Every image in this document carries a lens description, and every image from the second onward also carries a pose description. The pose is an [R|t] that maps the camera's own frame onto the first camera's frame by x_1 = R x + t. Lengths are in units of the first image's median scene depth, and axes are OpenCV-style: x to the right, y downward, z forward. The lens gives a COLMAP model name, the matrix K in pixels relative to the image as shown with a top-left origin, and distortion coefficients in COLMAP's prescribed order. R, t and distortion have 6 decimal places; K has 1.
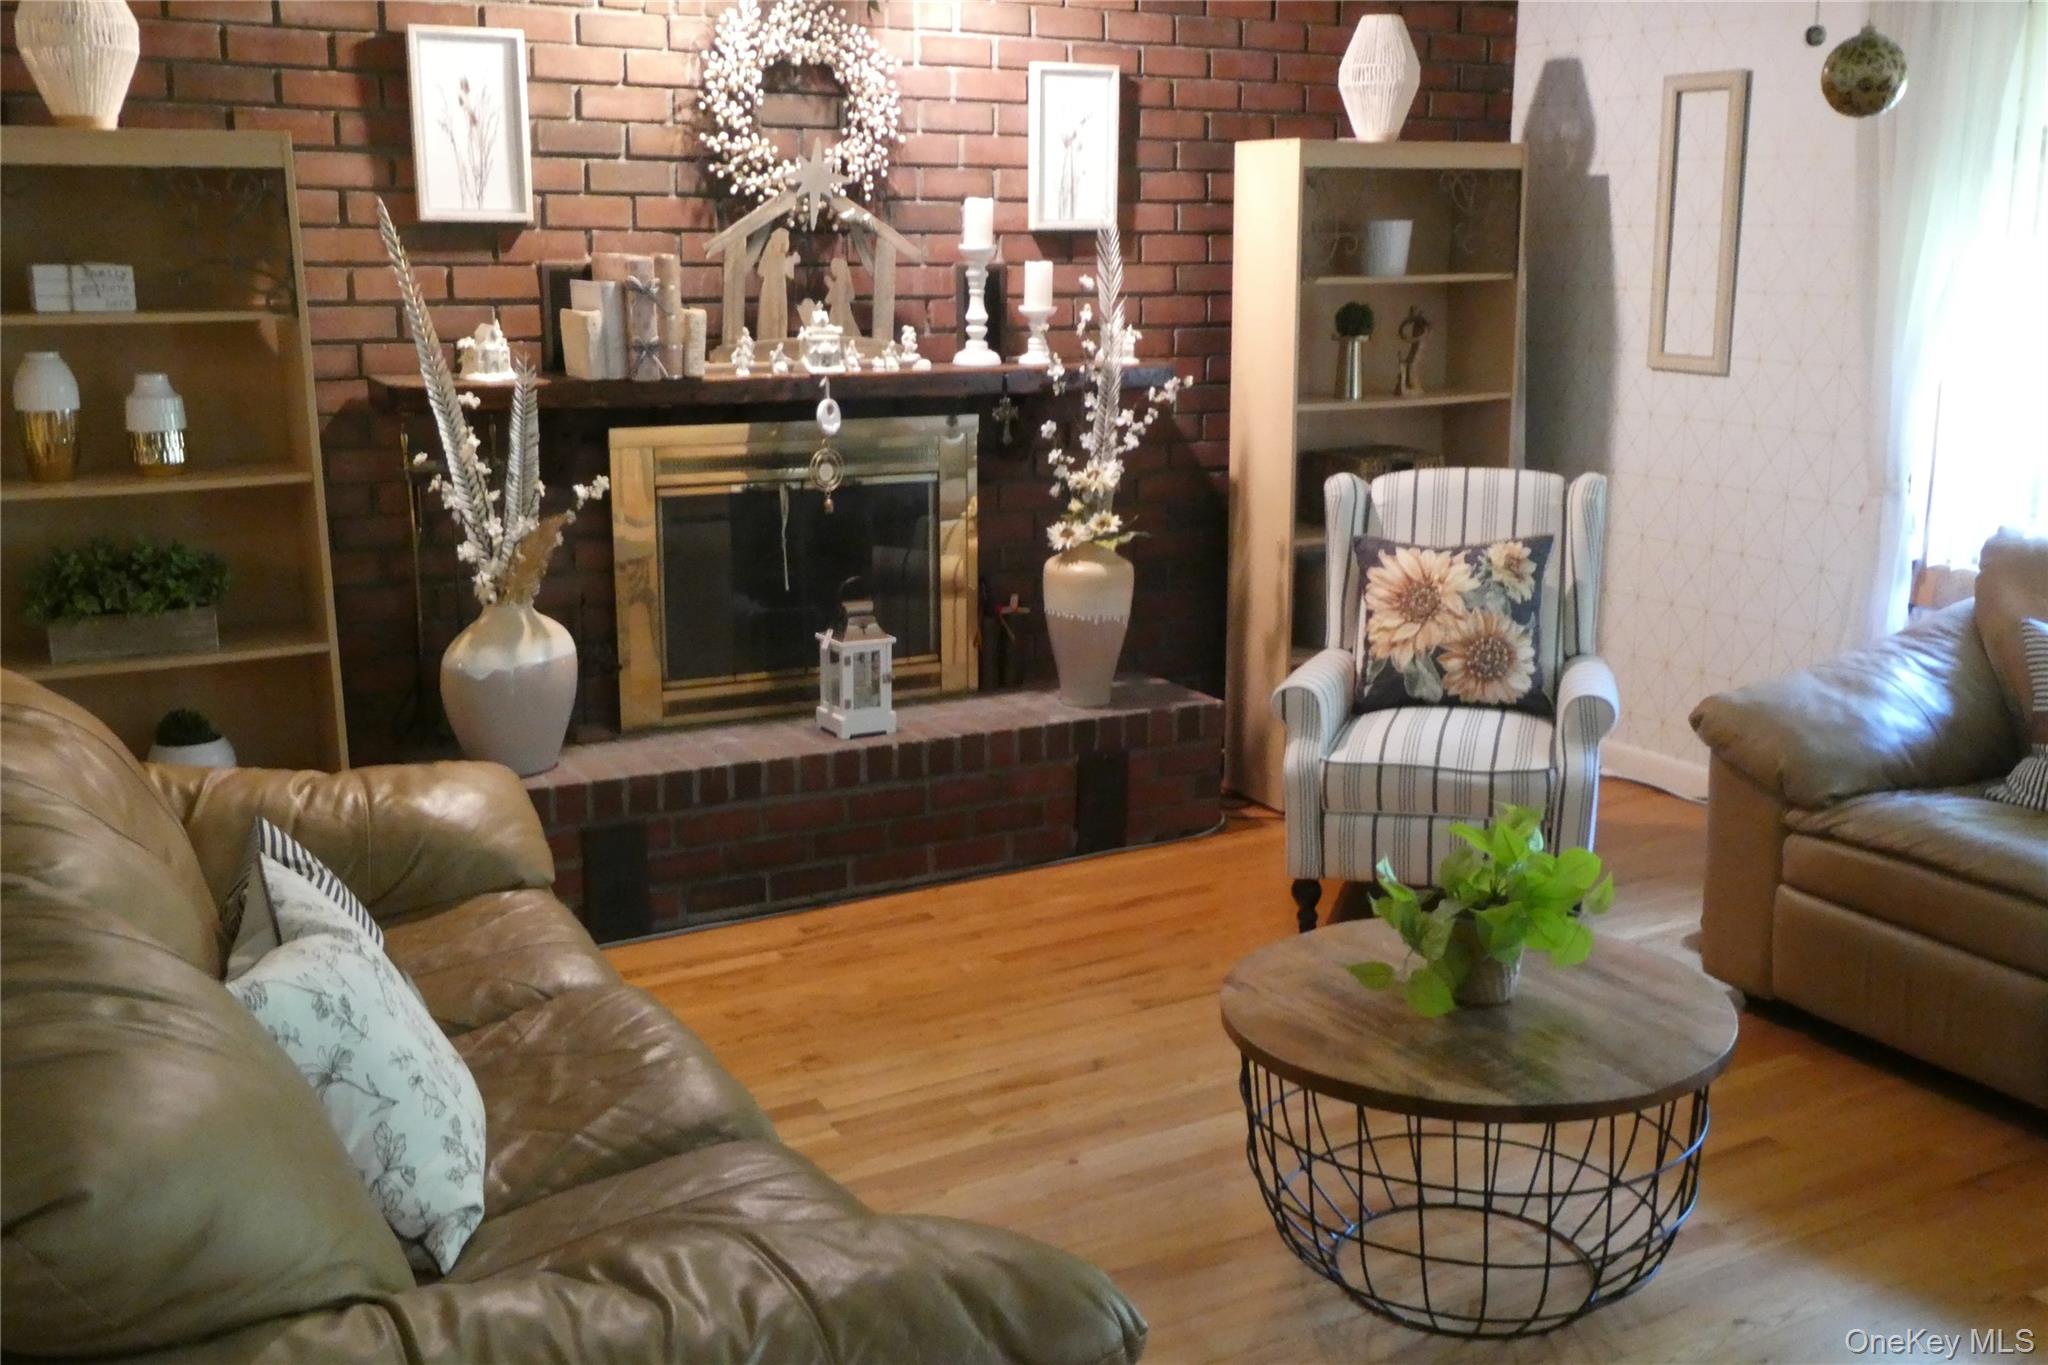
lens RADIAL K [[2069.8, 0, 1023.7], [0, 2069.8, 658.9], [0, 0, 1]] dist [0.007823, 0.010000]
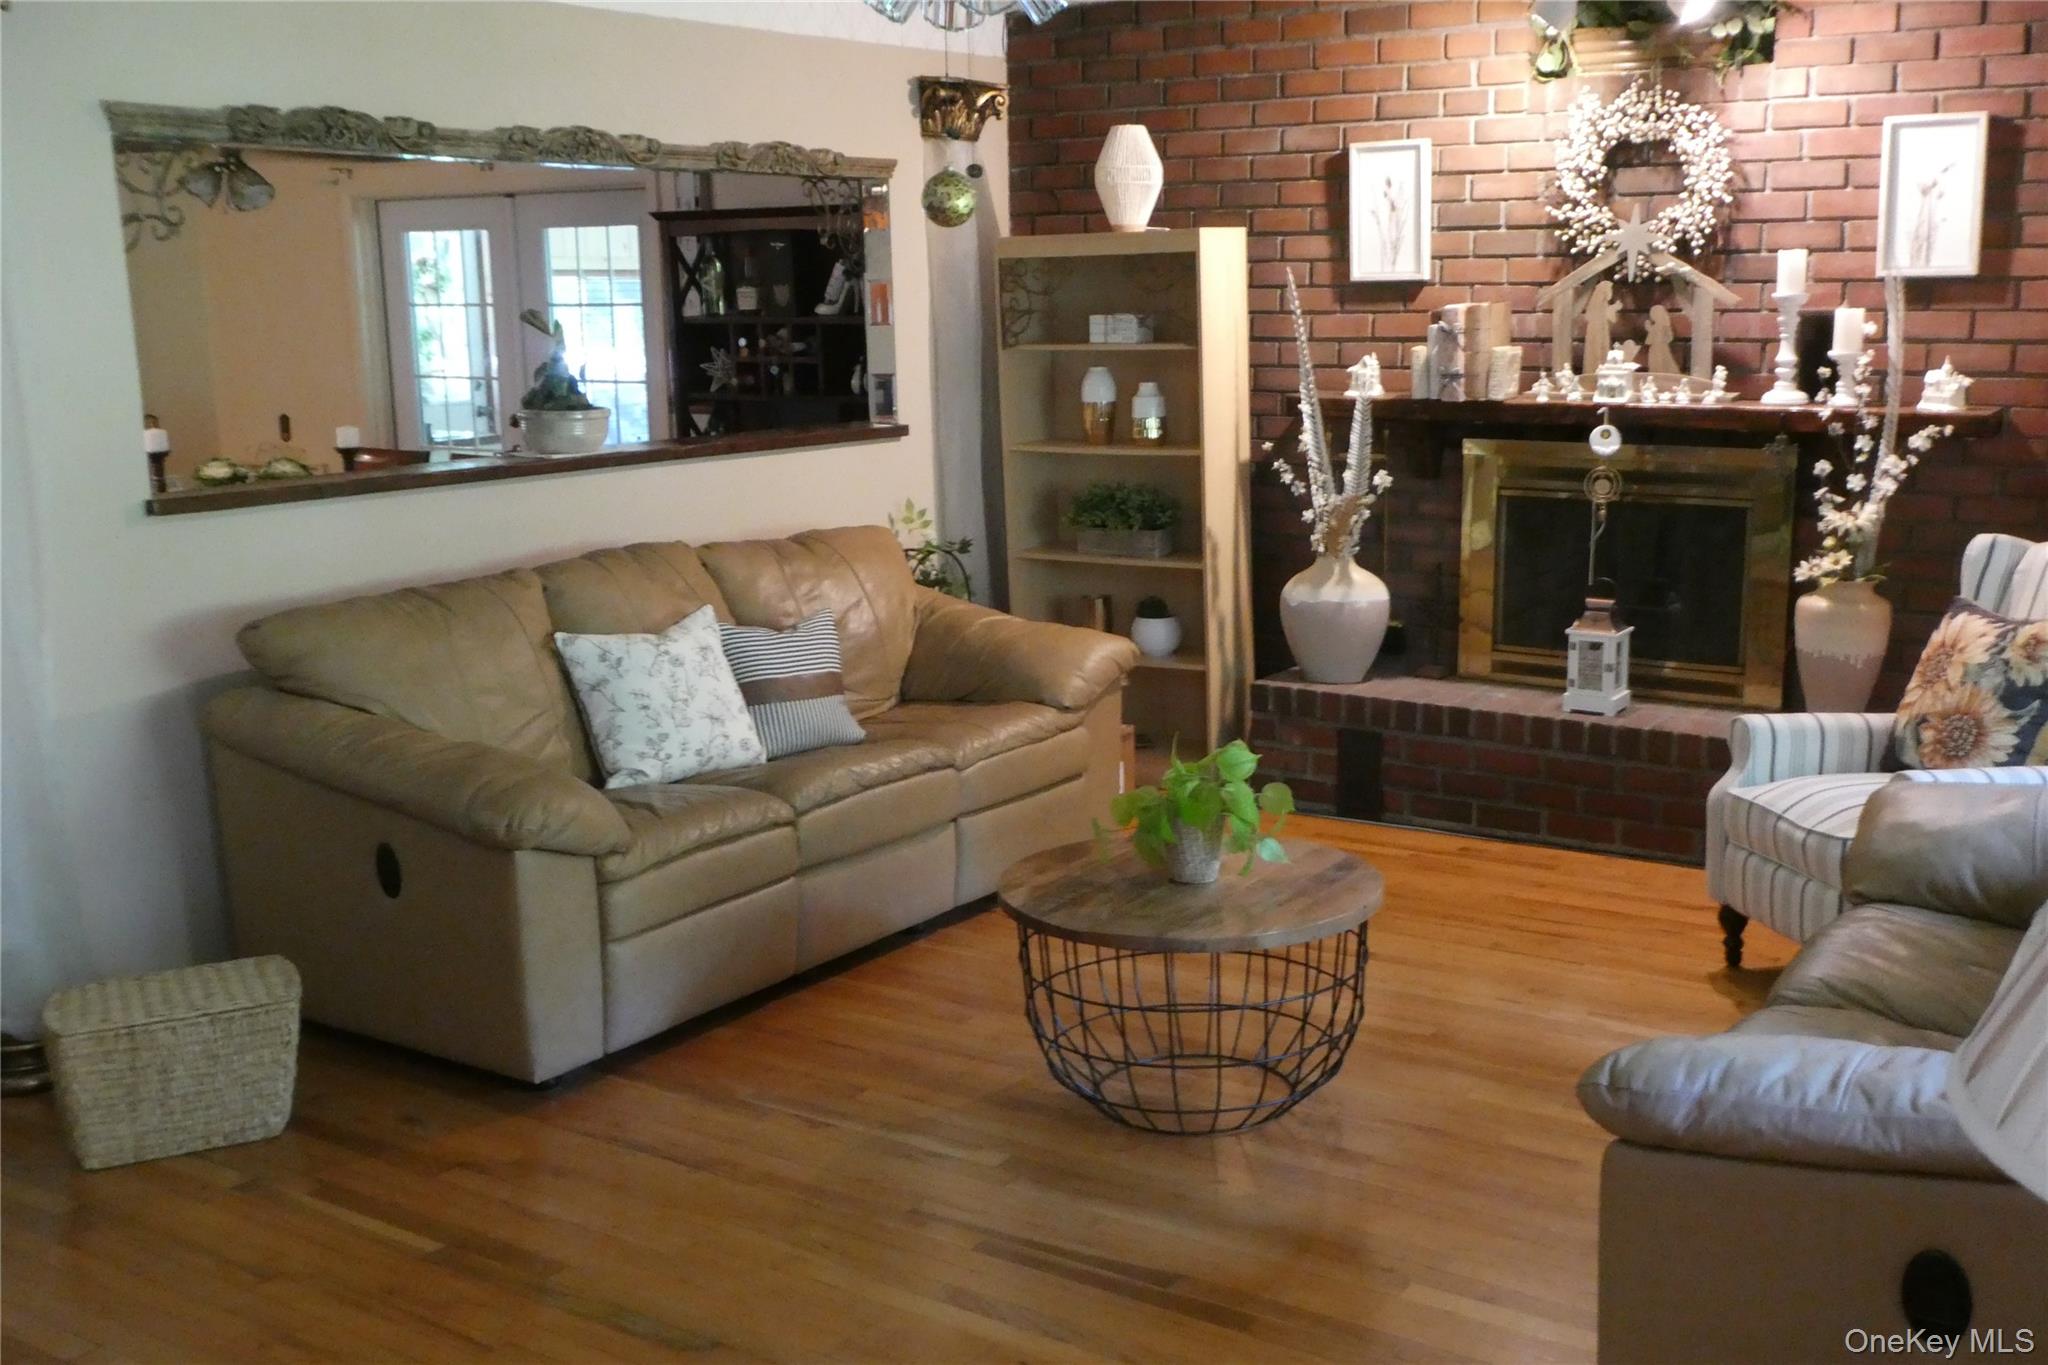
lens RADIAL K [[2028.5, 0, 1024.0], [0, 2028.5, 682.5], [0, 0, 1]] dist [-0.055434, -0.007067]
pose [[0.405723, 0.162147, -0.899498, 0.828176], [-0.160076, 0.981533, 0.104732, -0.049153], [0.899869, 0.101496, 0.424186, 0.231429]]
